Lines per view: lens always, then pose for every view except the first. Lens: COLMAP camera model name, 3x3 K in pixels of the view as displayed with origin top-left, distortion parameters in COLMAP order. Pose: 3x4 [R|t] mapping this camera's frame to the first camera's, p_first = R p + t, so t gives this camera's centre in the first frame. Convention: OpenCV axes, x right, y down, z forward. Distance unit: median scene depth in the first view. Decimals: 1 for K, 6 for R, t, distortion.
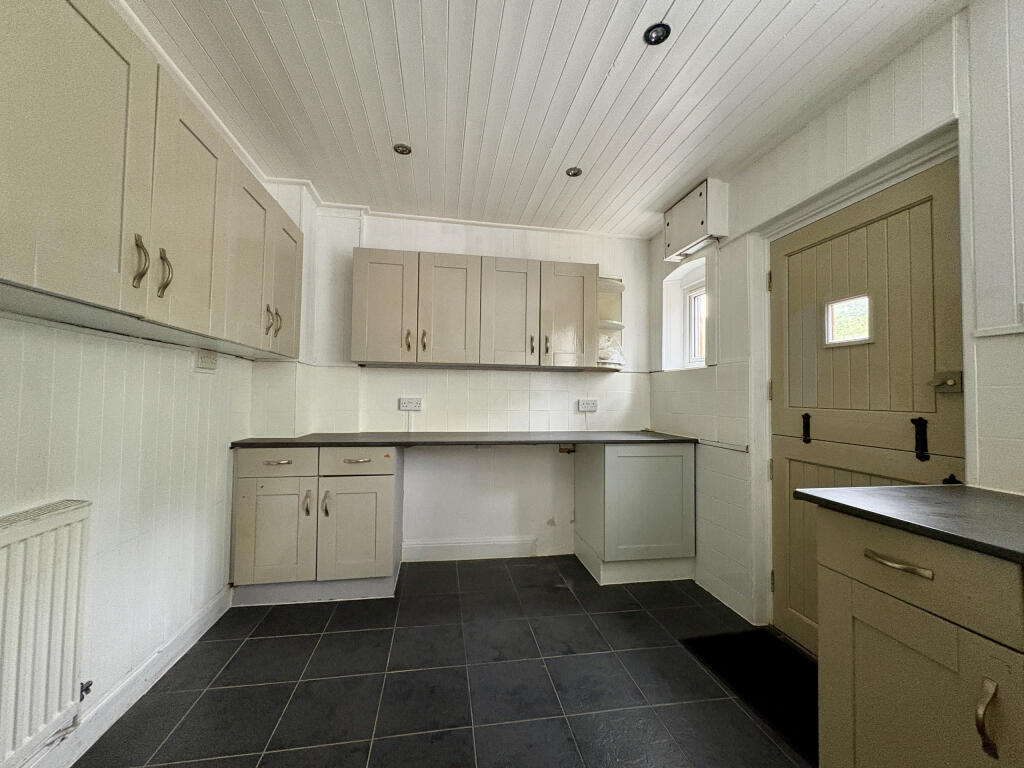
lens RADIAL K [[406.2, 0, 512.0], [0, 406.2, 384.0], [0, 0, 1]] dist [-0.000678, -0.000344]
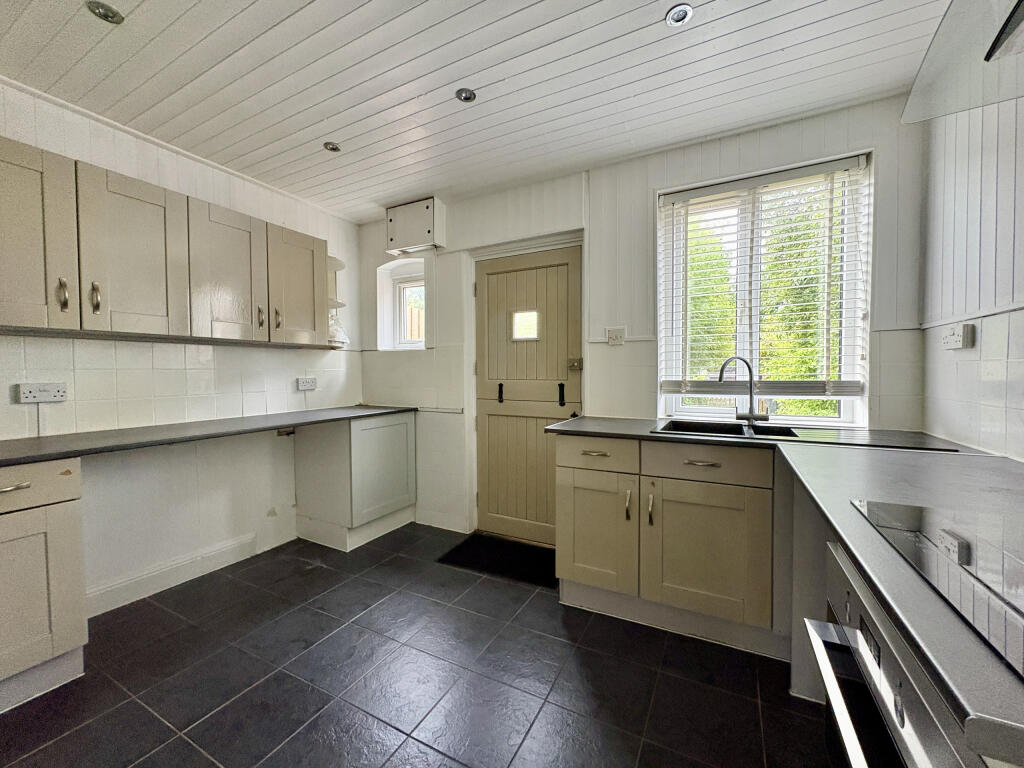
lens RADIAL K [[406.2, 0, 512.0], [0, 406.2, 384.0], [0, 0, 1]] dist [-0.000678, -0.000344]
pose [[0.611125, -0.040493, 0.790498, -0.346690], [-0.010367, 0.998195, 0.059147, -0.011663], [-0.791466, -0.044341, 0.609602, 0.029995]]
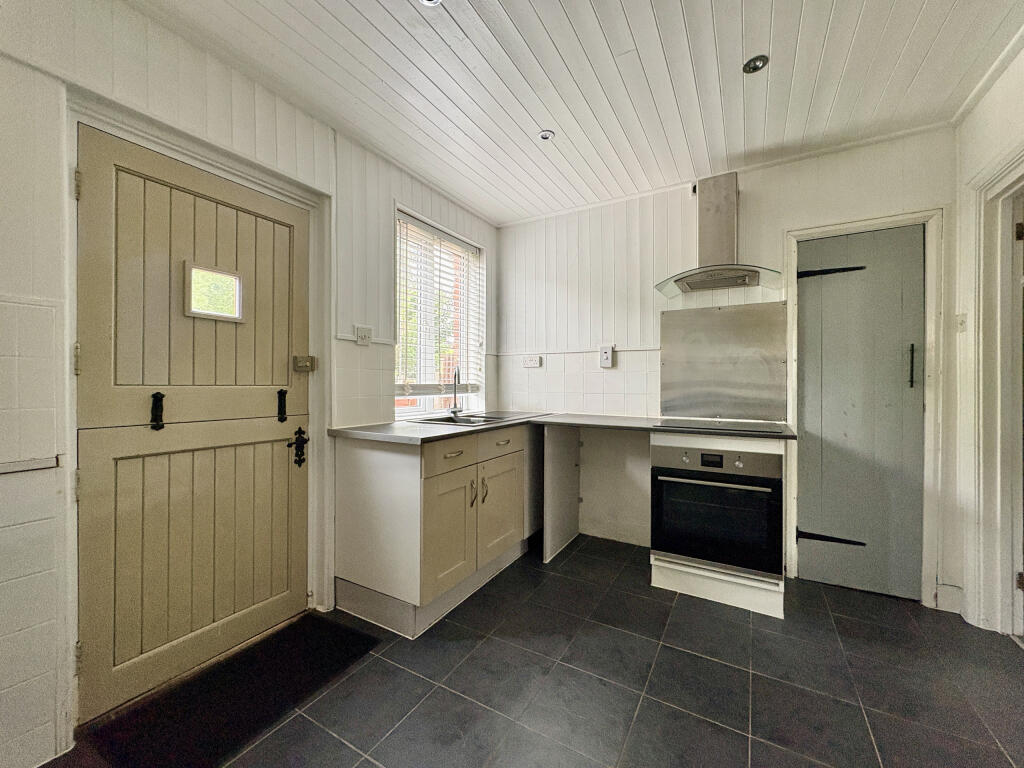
lens RADIAL K [[406.2, 0, 512.0], [0, 406.2, 384.0], [0, 0, 1]] dist [-0.000678, -0.000344]
pose [[-0.763032, -0.017966, 0.646110, -0.237980], [-0.032216, 0.999428, -0.010256, 0.032217], [-0.645557, -0.028641, -0.763175, 0.889123]]
